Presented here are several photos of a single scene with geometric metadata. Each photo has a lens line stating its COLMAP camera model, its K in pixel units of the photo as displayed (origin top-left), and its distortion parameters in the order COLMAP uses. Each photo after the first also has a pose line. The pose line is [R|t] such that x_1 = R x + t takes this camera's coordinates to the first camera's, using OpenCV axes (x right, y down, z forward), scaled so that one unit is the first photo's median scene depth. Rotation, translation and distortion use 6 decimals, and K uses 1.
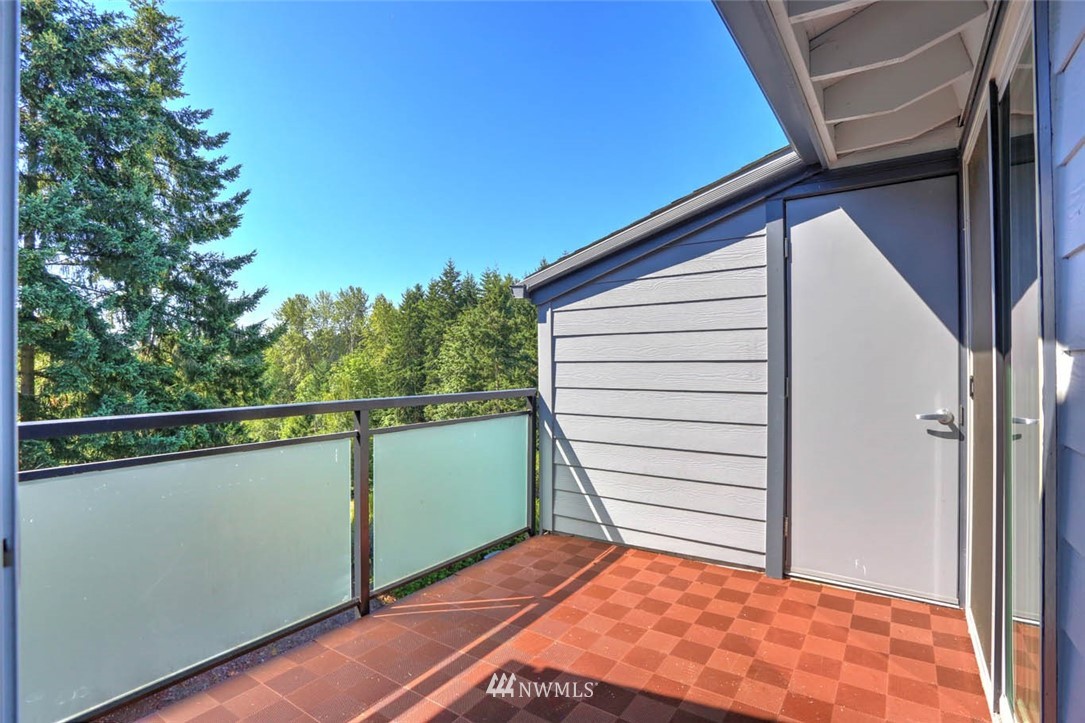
lens RADIAL K [[524.0, 0, 543.9], [0, 524.0, 362.0], [0, 0, 1]] dist [-0.033033, 0.016058]
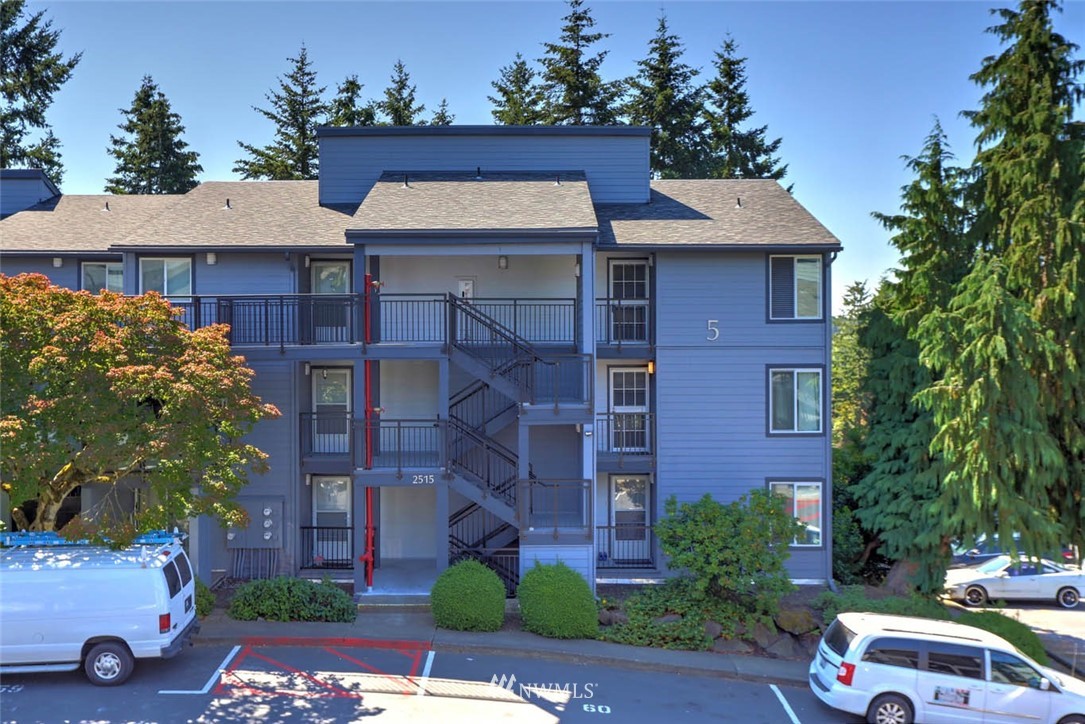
lens RADIAL K [[1187.9, 0, 538.1], [0, 1187.9, 360.0], [0, 0, 1]] dist [0.058694, 0.000000]
pose [[0.569668, 0.012725, -0.821776, 1.393960], [0.001579, 0.999861, 0.016577, 0.034446], [0.821873, -0.010741, 0.569569, -1.089106]]
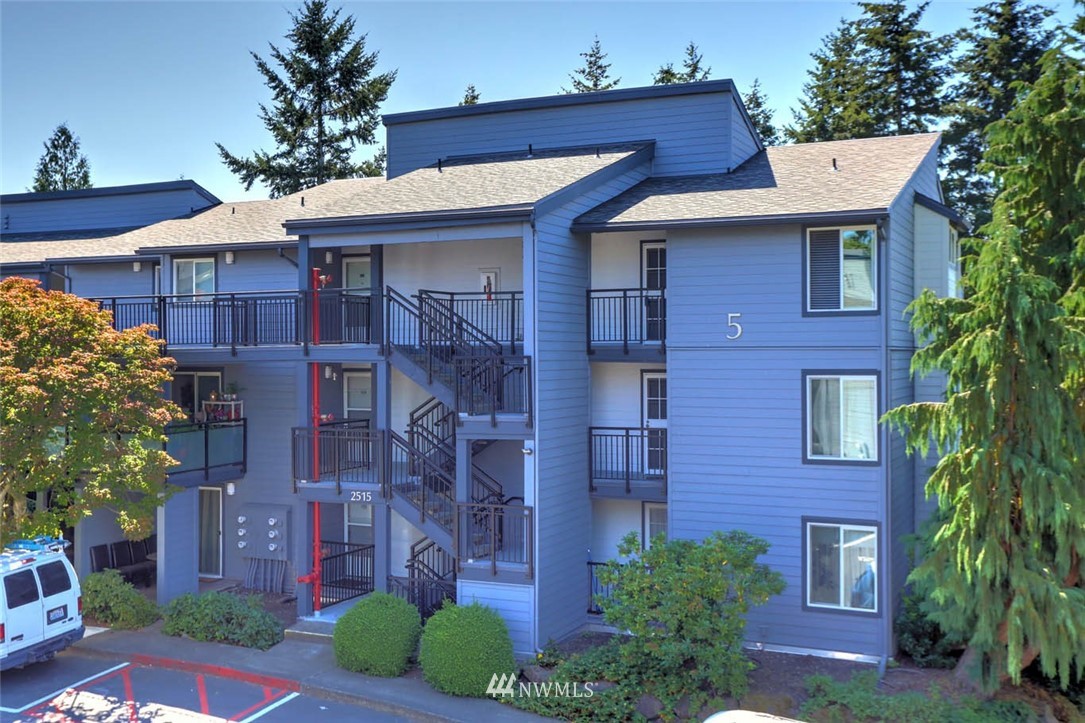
lens RADIAL K [[1187.9, 0, 532.4], [0, 1187.9, 360.2], [0, 0, 1]] dist [0.058694, 0.000000]
pose [[0.163095, 0.011229, -0.986546, 1.421788], [0.004590, 0.999916, 0.012140, 0.039811], [0.986600, -0.006508, 0.163030, -0.532981]]
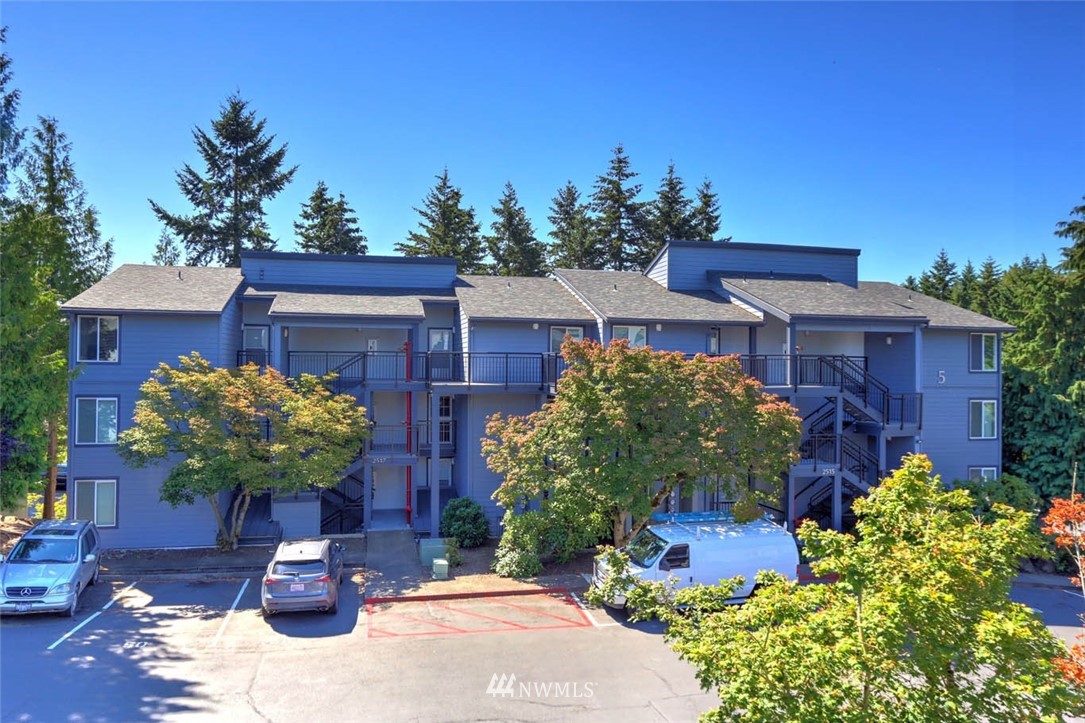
lens RADIAL K [[803.5, 0, 542.0], [0, 803.5, 359.9], [0, 0, 1]] dist [-0.002176, 0.004292]
pose [[0.741401, 0.008005, -0.671014, 0.874332], [-0.012542, 0.999919, -0.001928, 0.004506], [0.670945, 0.009845, 0.741442, -1.753317]]
